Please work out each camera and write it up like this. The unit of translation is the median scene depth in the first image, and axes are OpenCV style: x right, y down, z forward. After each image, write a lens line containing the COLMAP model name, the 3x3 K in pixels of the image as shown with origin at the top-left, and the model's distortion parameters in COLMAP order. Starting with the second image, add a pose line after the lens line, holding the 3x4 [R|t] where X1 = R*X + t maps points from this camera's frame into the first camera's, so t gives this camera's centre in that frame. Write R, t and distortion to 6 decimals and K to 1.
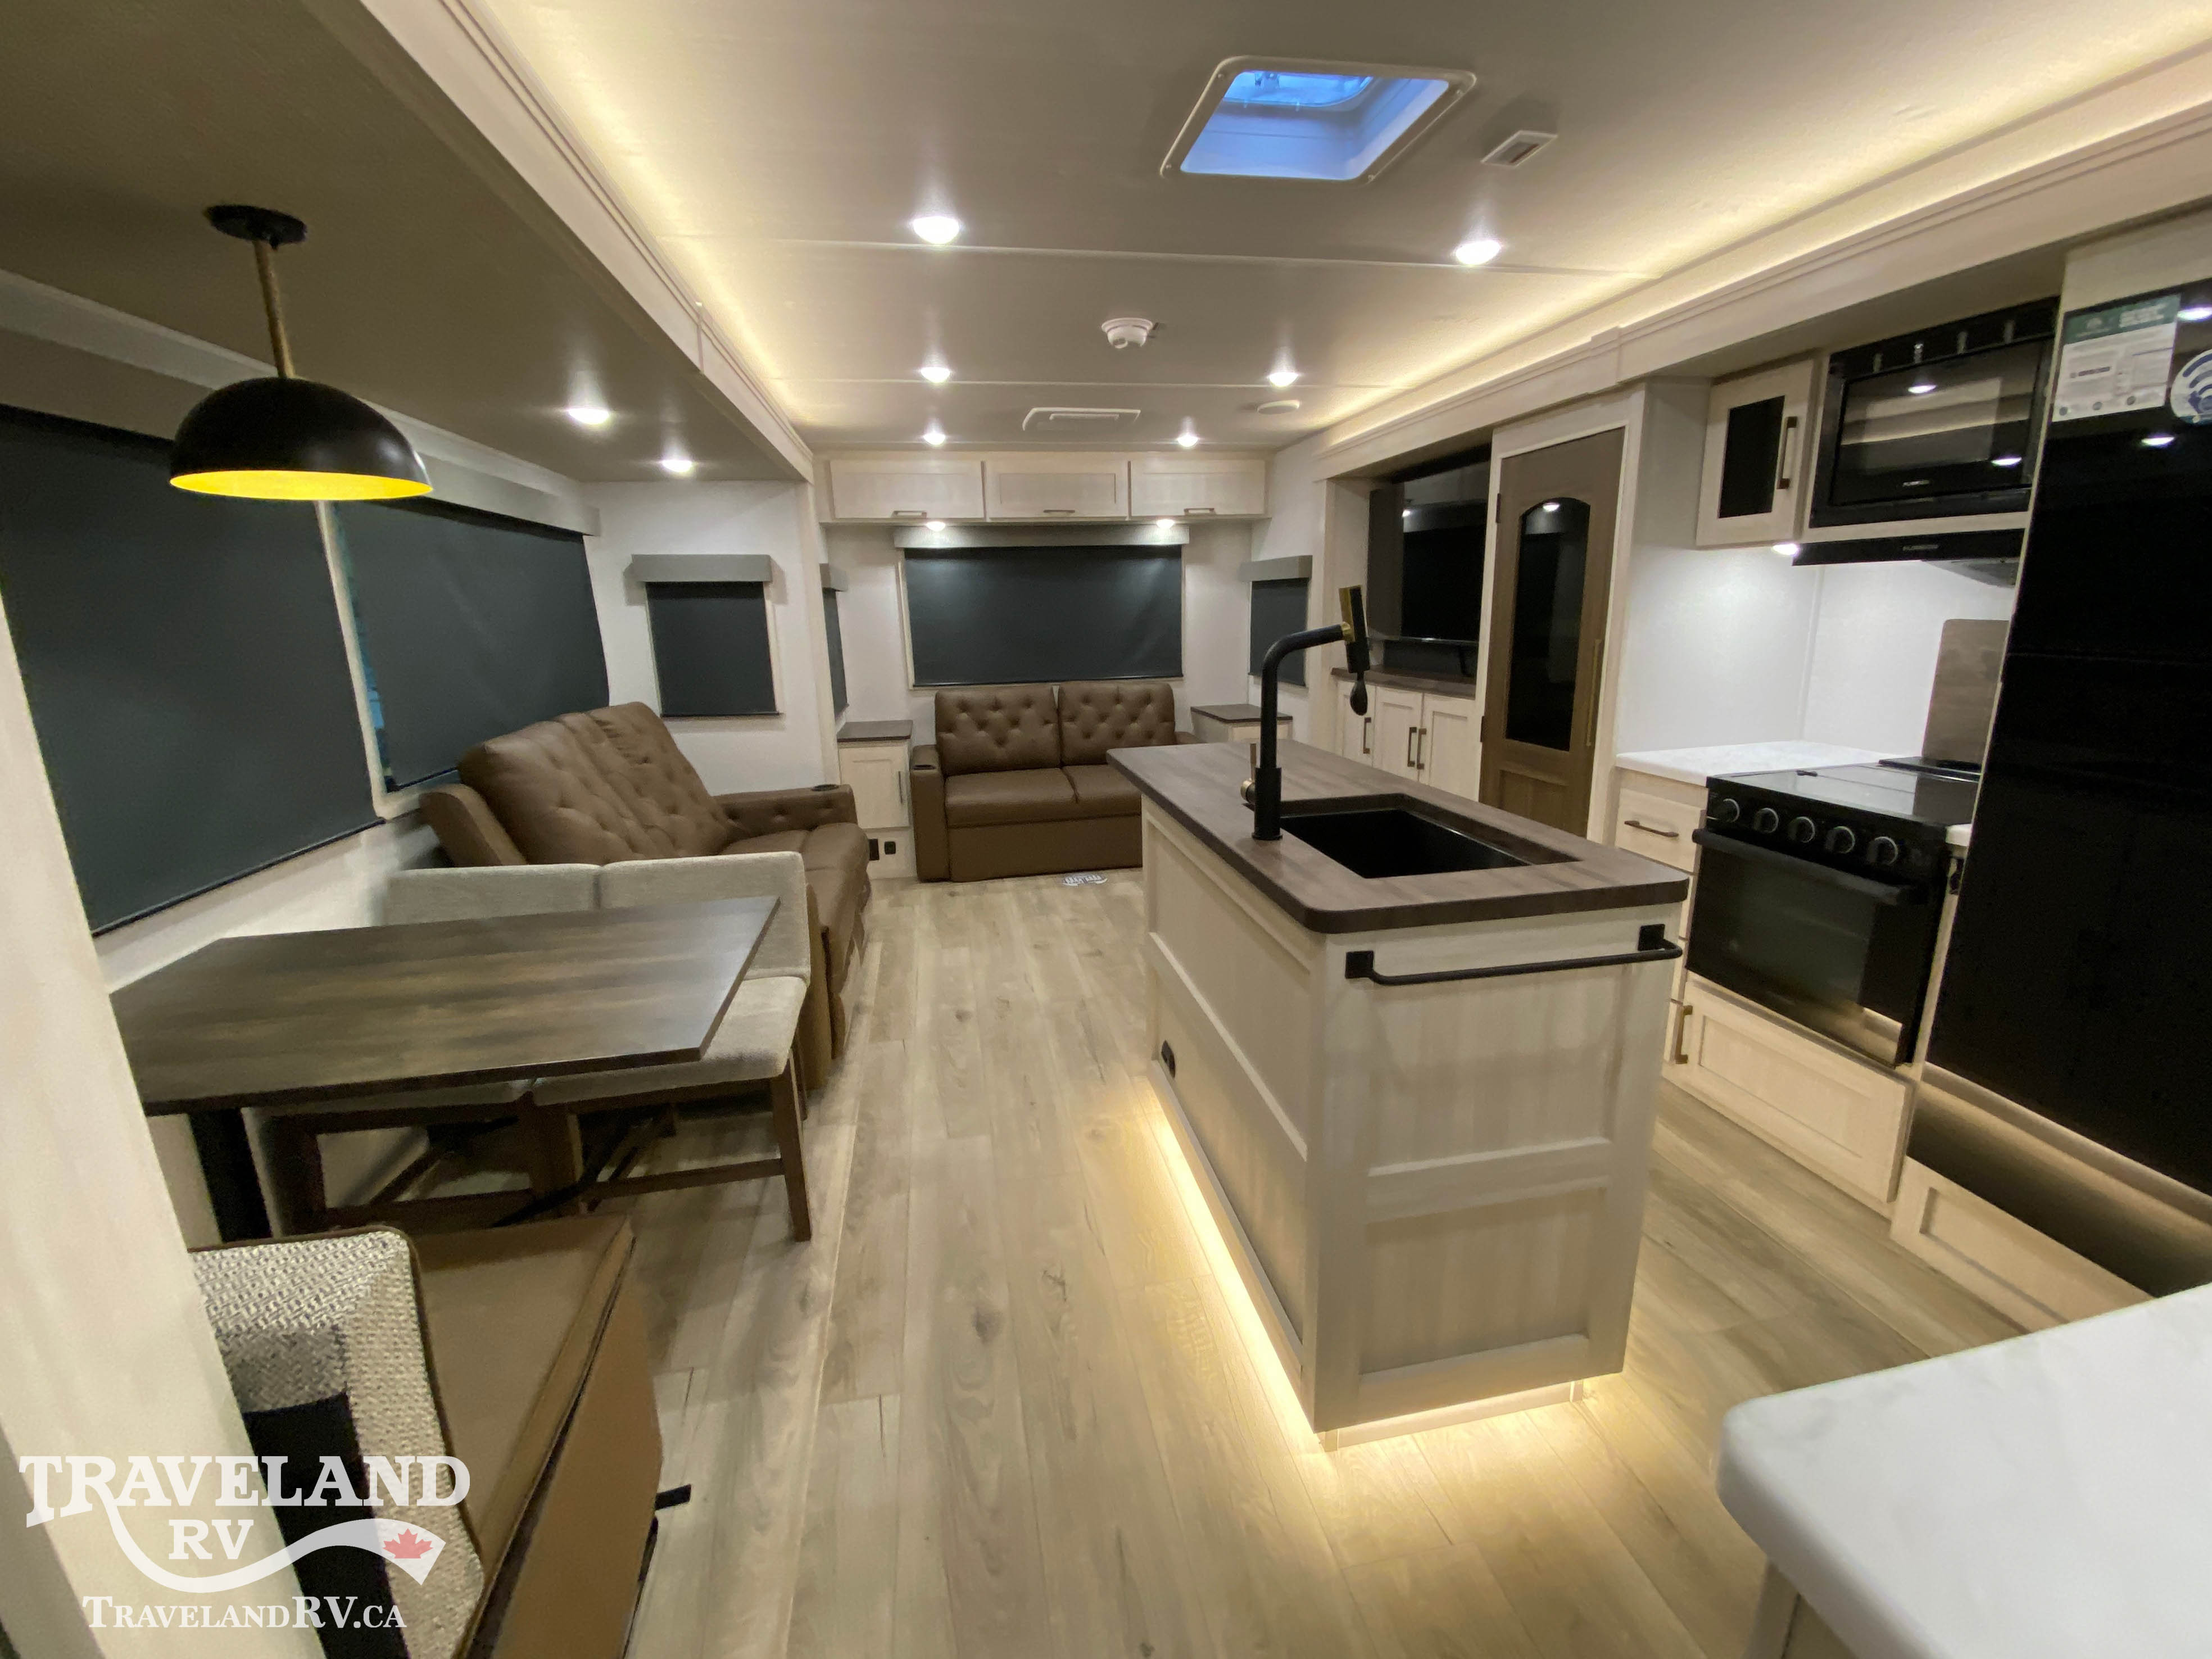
lens RADIAL K [[895.9, 0, 1107.4], [0, 895.9, 834.1], [0, 0, 1]] dist [0.037537, -0.030378]
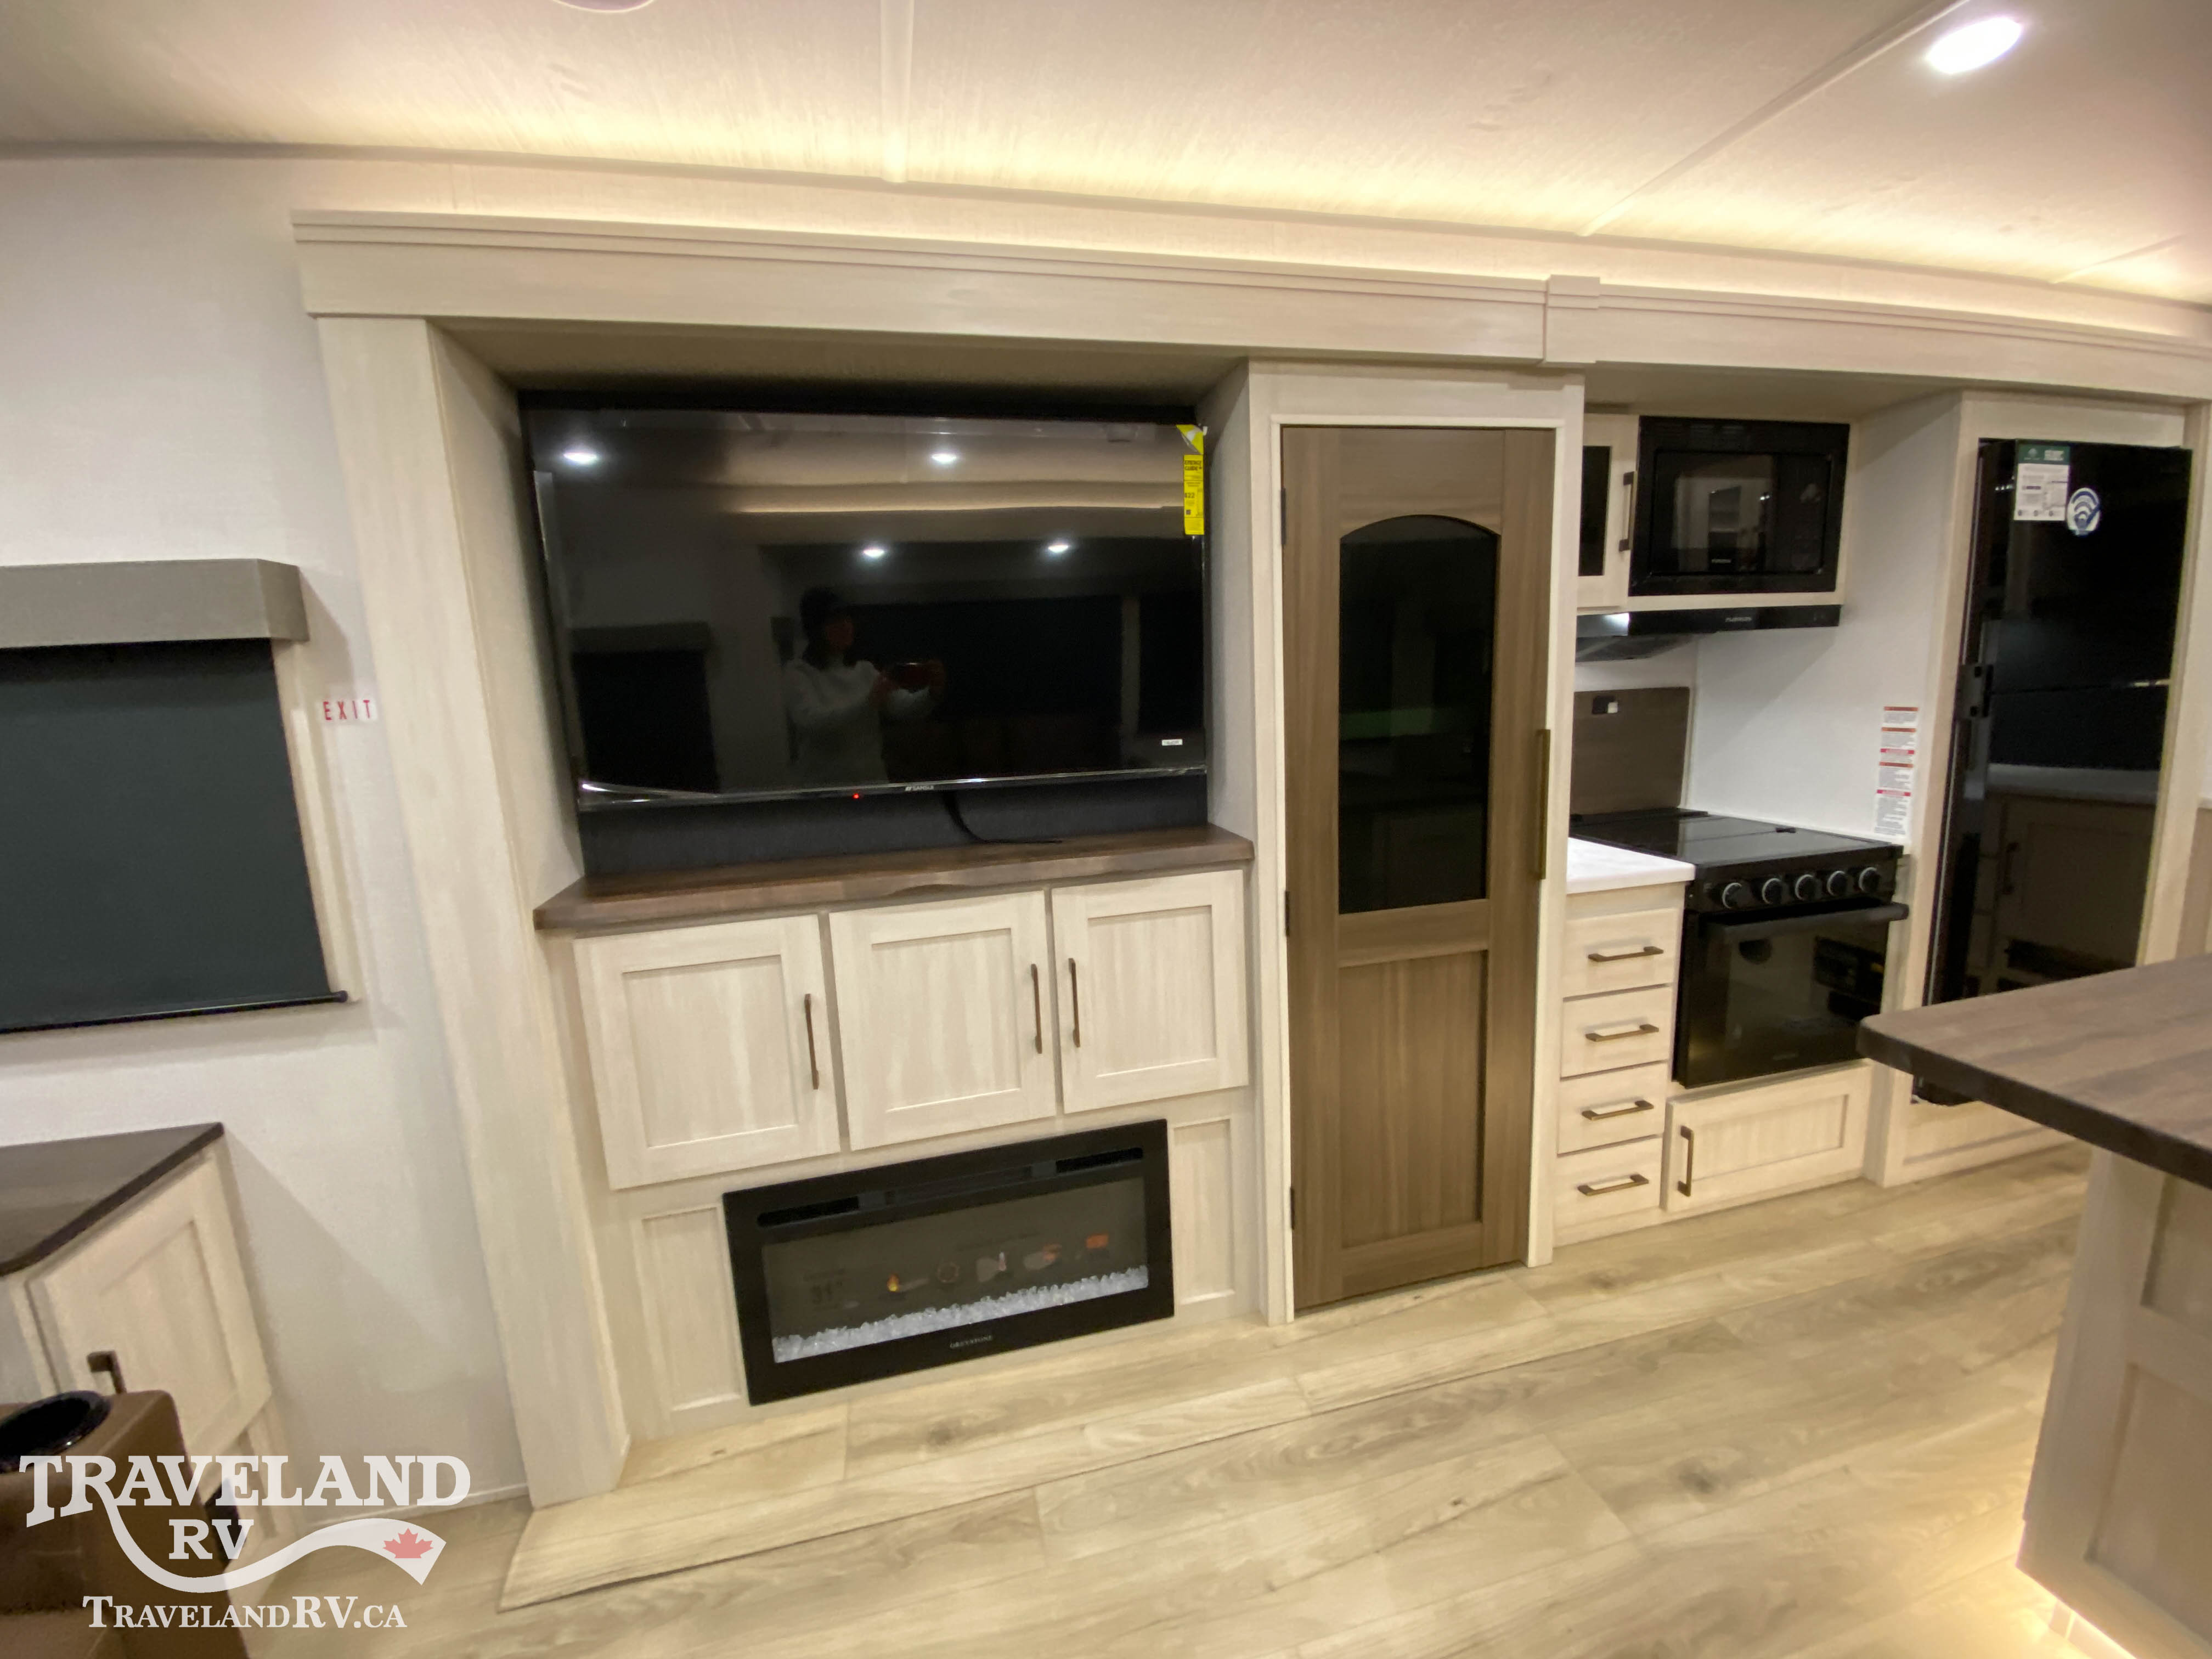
lens RADIAL K [[895.9, 0, 1107.4], [0, 895.9, 834.1], [0, 0, 1]] dist [0.037537, -0.030378]
pose [[-0.054139, -0.135068, 0.989356, -0.085765], [0.290407, 0.945850, 0.145020, -0.210194], [-0.955370, 0.295167, -0.011983, 0.845057]]
